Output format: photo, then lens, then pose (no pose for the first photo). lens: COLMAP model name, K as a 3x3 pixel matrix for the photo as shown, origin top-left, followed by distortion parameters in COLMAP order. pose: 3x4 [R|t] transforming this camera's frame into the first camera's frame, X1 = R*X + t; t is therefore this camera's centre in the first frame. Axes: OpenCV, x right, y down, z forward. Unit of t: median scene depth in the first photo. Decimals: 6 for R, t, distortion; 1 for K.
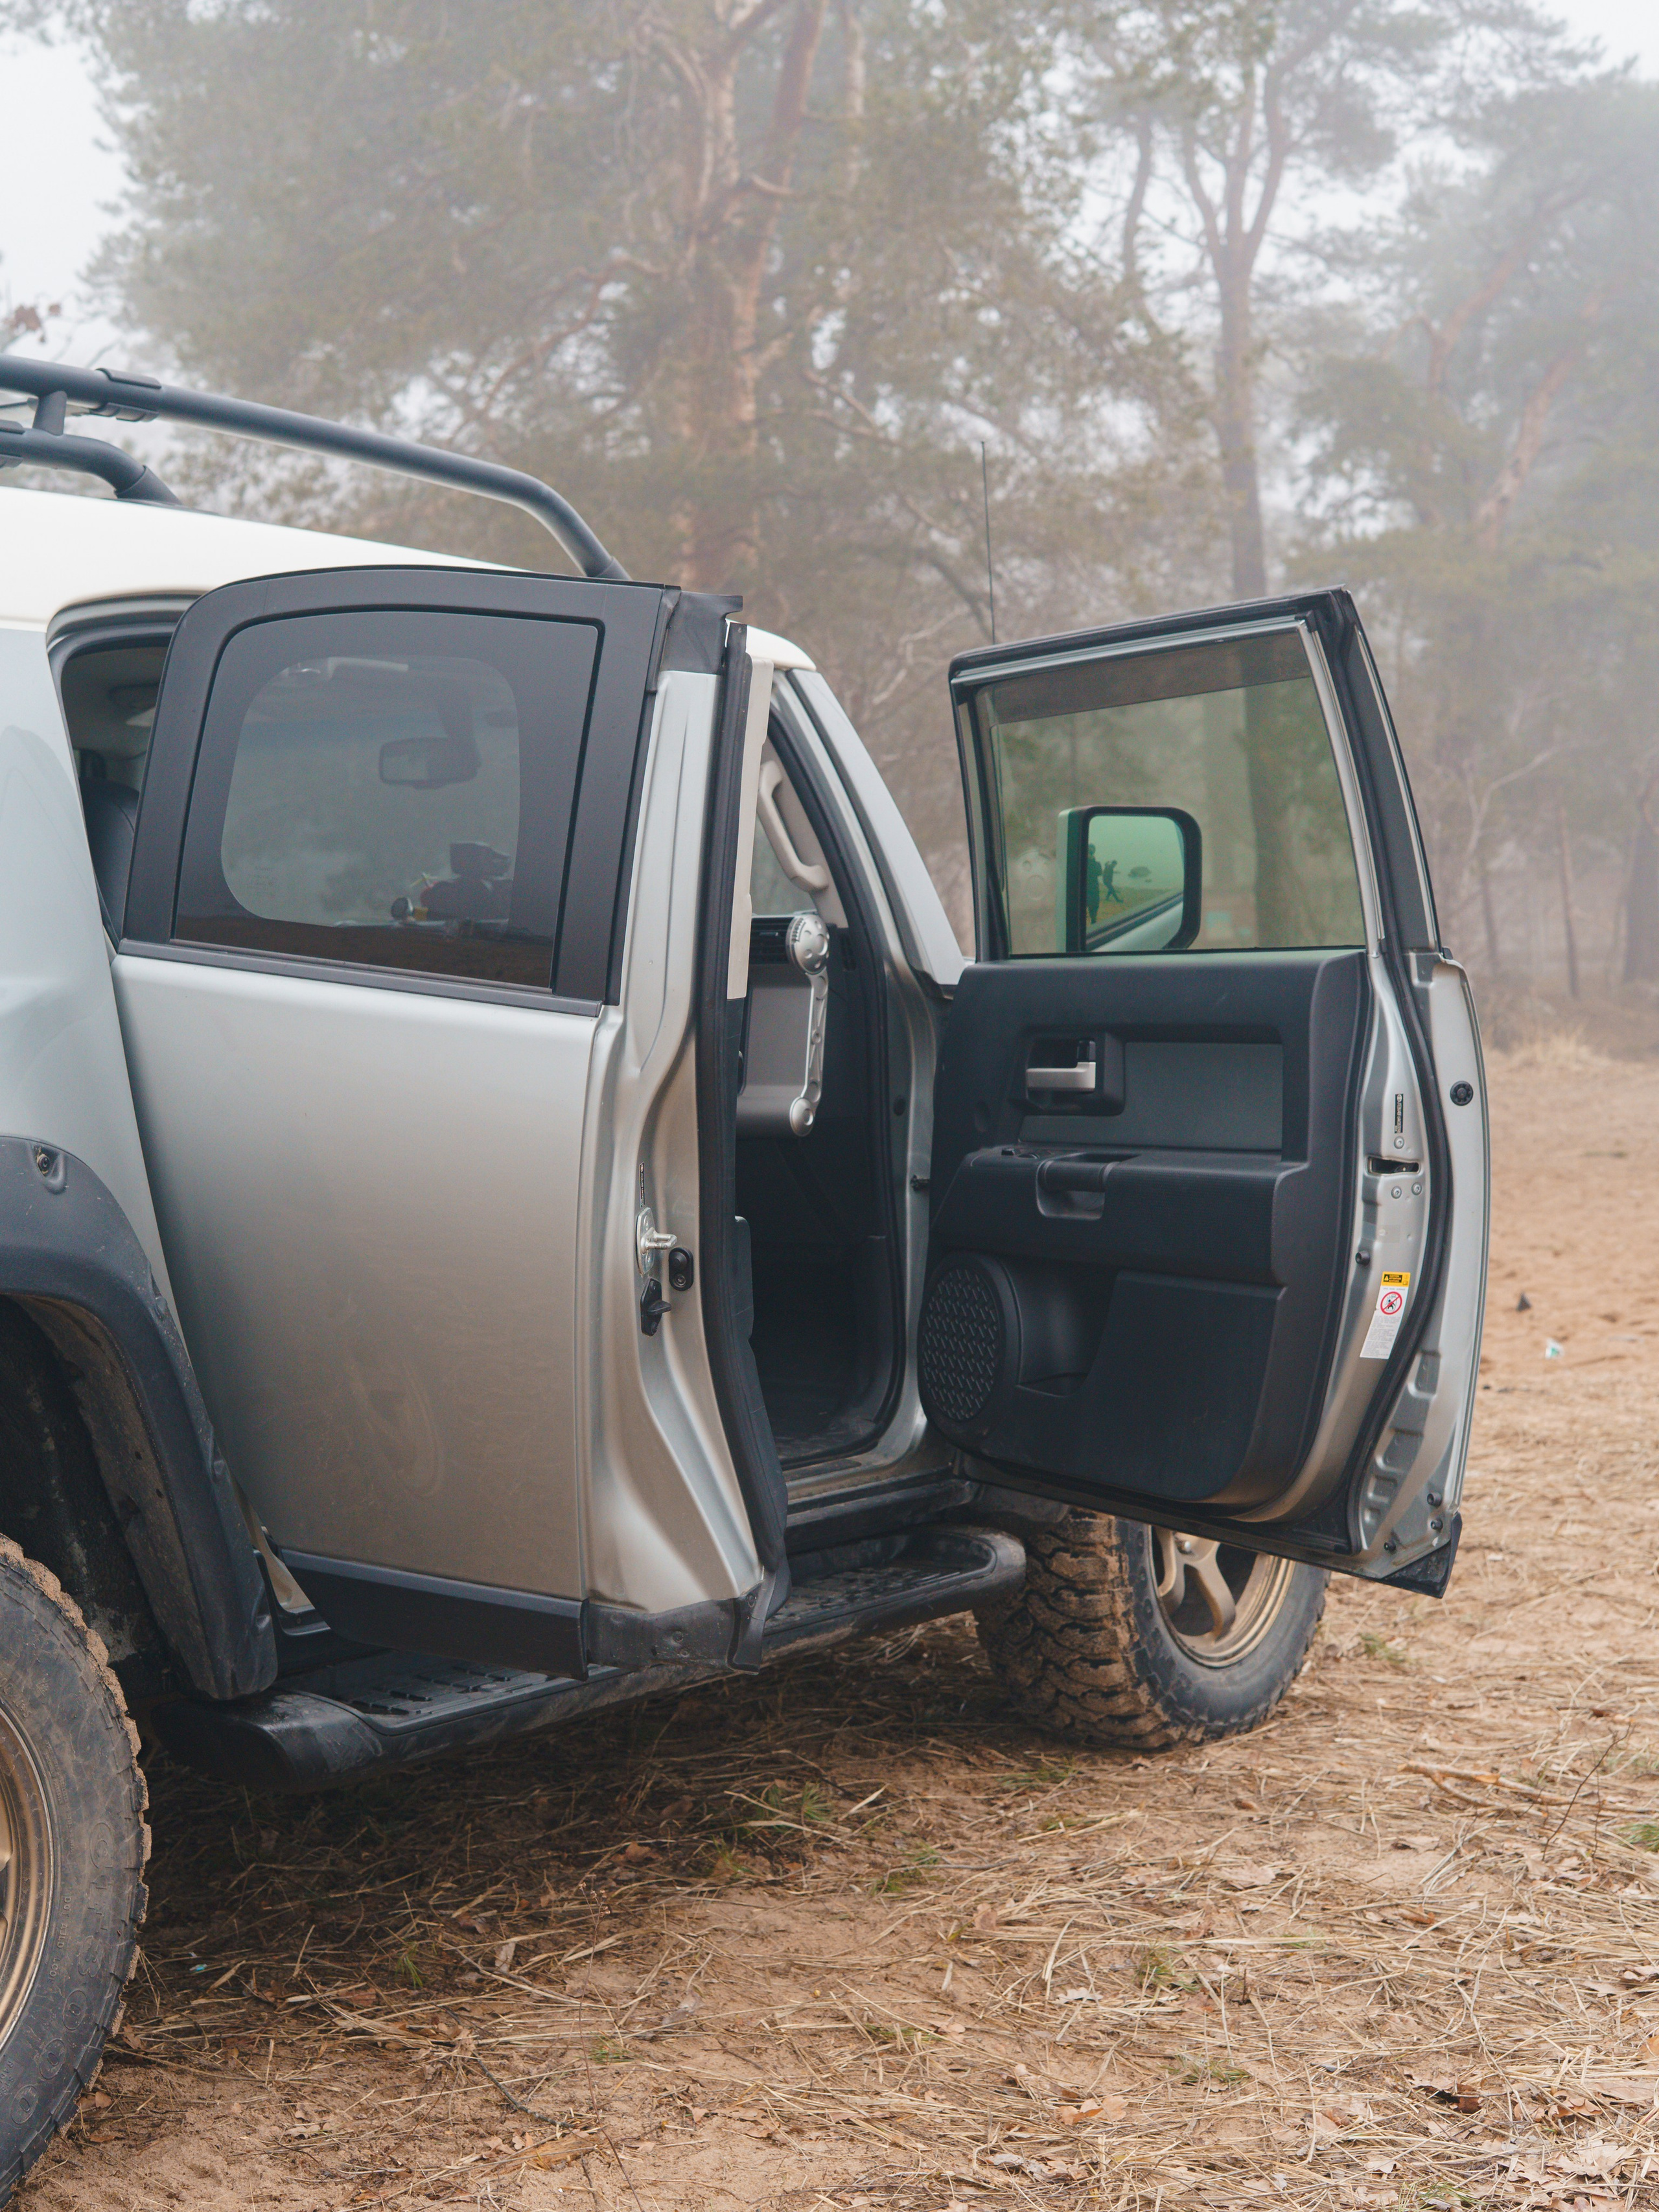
lens RADIAL K [[3778.9, 0, 827.4], [0, 3778.9, 1107.3], [0, 0, 1]] dist [0.017159, 0.000000]
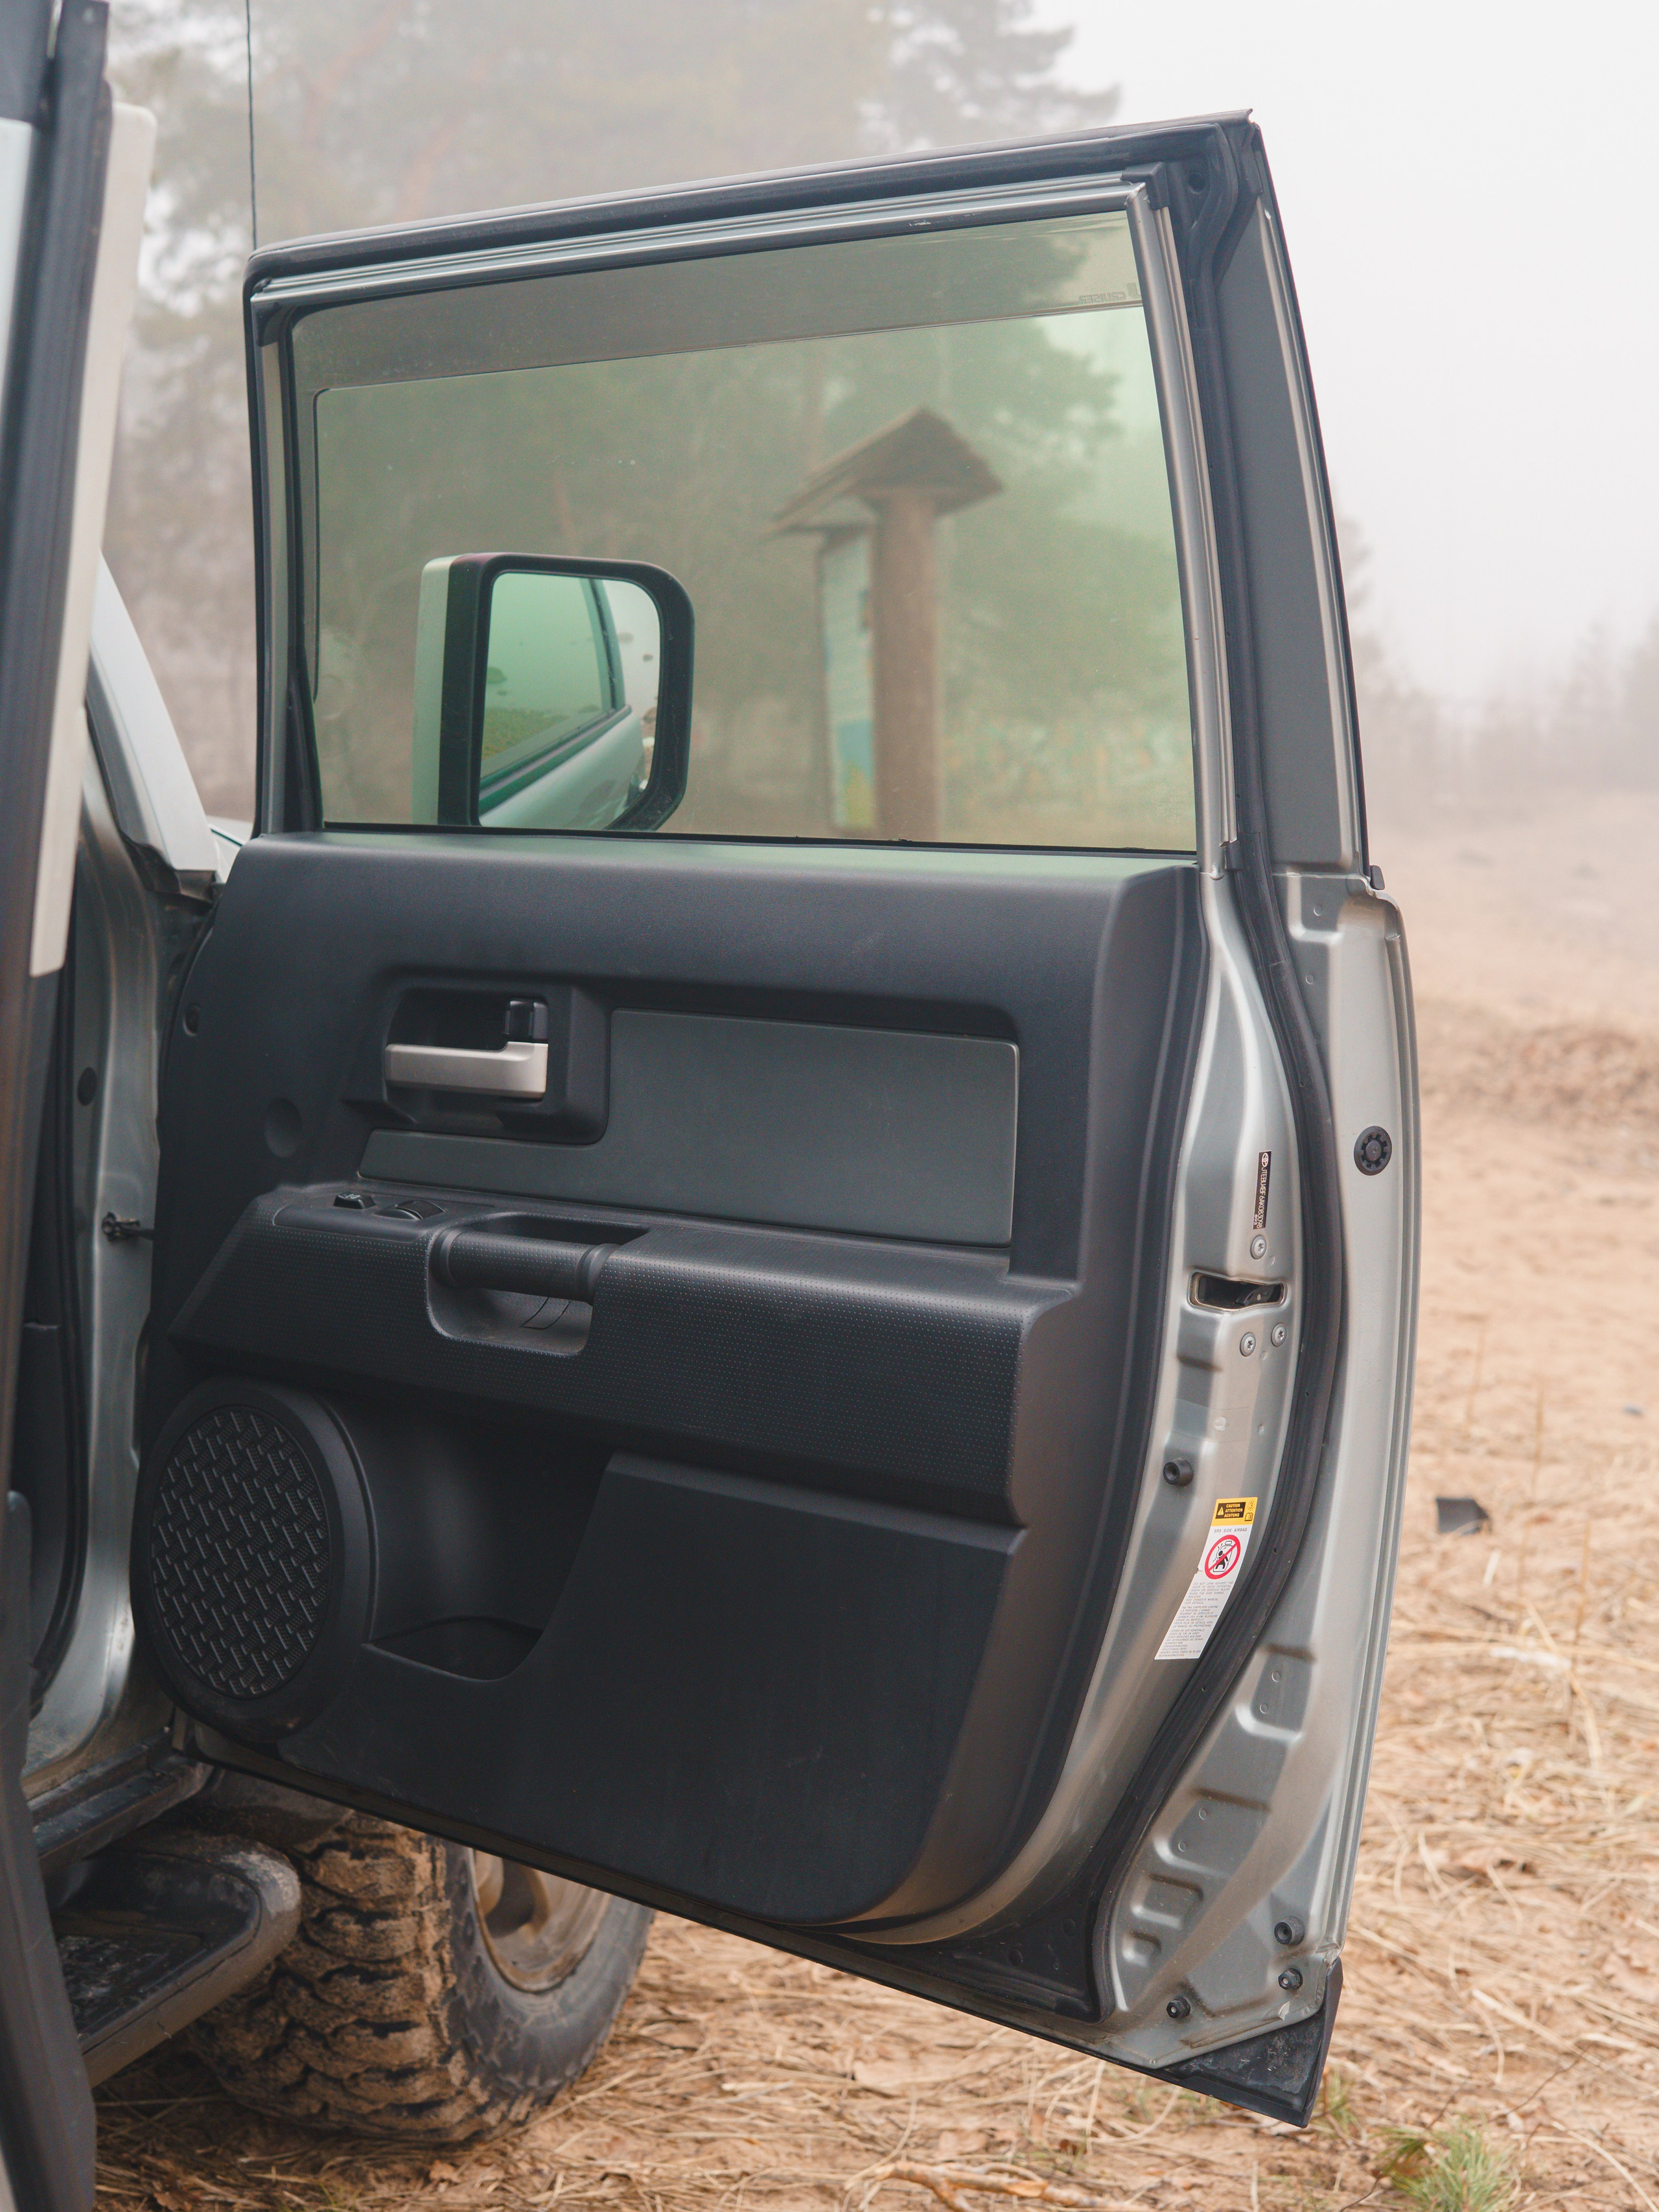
lens RADIAL K [[3778.9, 0, 833.1], [0, 3778.9, 1109.6], [0, 0, 1]] dist [0.017159, 0.000000]
pose [[0.947493, 0.008702, 0.319659, -0.057468], [-0.025605, 0.998485, 0.048712, -0.028602], [-0.318751, -0.054339, 0.946280, 0.478193]]
